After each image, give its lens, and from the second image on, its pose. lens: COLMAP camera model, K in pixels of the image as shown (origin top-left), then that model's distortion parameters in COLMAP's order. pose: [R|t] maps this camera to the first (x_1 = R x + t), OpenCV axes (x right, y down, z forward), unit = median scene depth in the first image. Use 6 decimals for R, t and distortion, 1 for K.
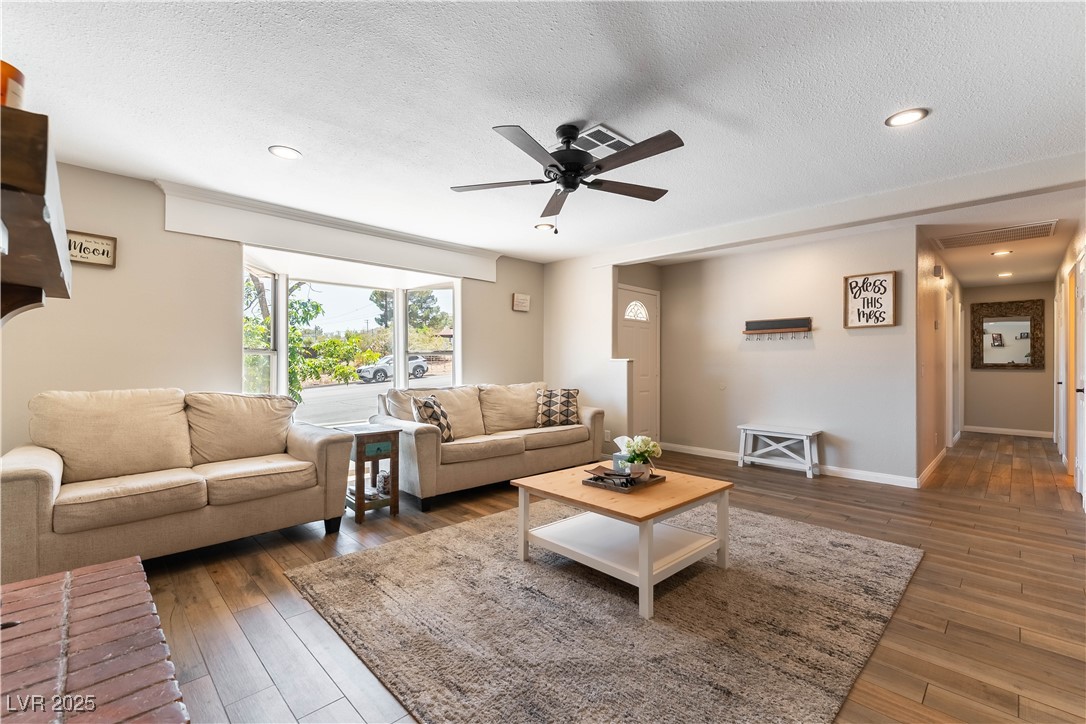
lens RADIAL K [[484.0, 0, 545.8], [0, 484.0, 359.6], [0, 0, 1]] dist [0.000468, -0.001442]
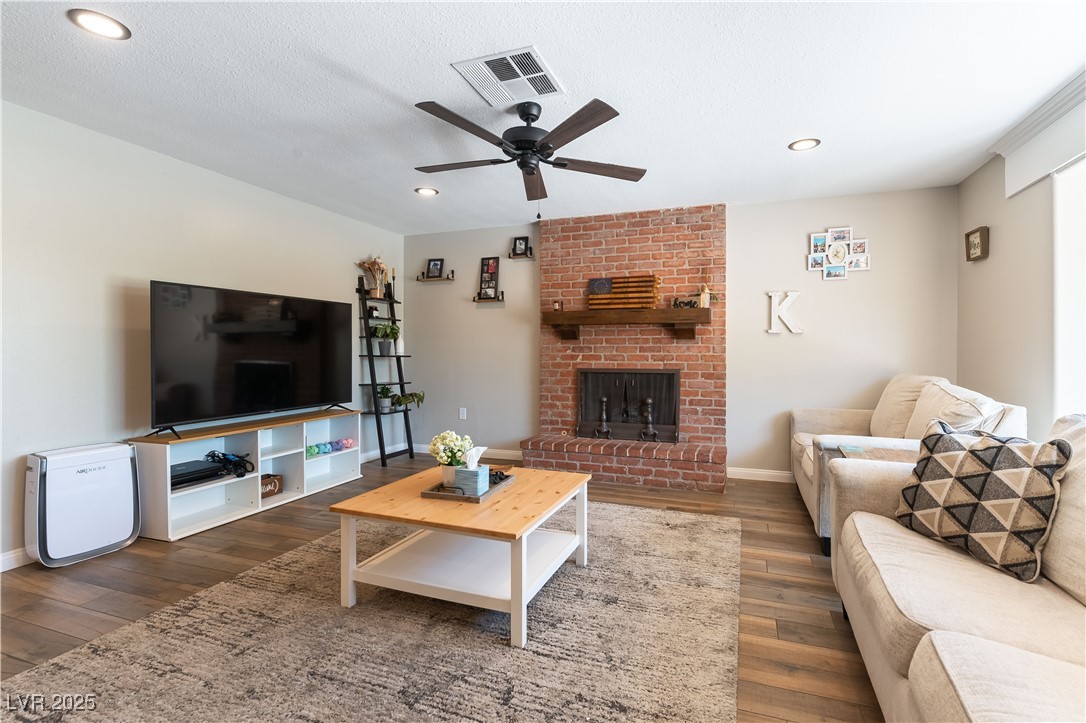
lens RADIAL K [[484.0, 0, 563.6], [0, 484.0, 355.8], [0, 0, 1]] dist [0.000468, -0.001442]
pose [[-0.903955, -0.000764, -0.427627, 0.362548], [-0.000401, 0.999999, -0.000939, 0.018885], [0.427628, -0.000678, -0.903955, 1.749588]]
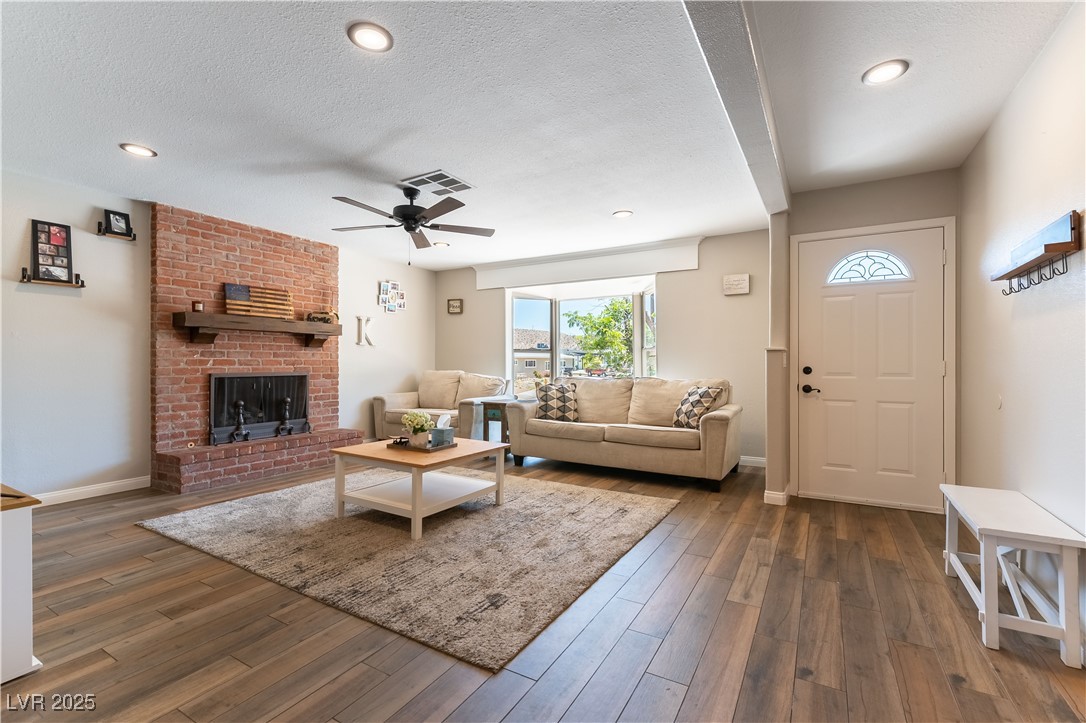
lens RADIAL K [[484.0, 0, 537.8], [0, 484.0, 362.9], [0, 0, 1]] dist [0.000468, -0.001442]
pose [[0.234052, -0.001945, -0.972222, 1.396914], [0.007550, 0.999971, -0.000183, 0.032833], [0.972195, -0.007298, 0.234060, 0.947505]]
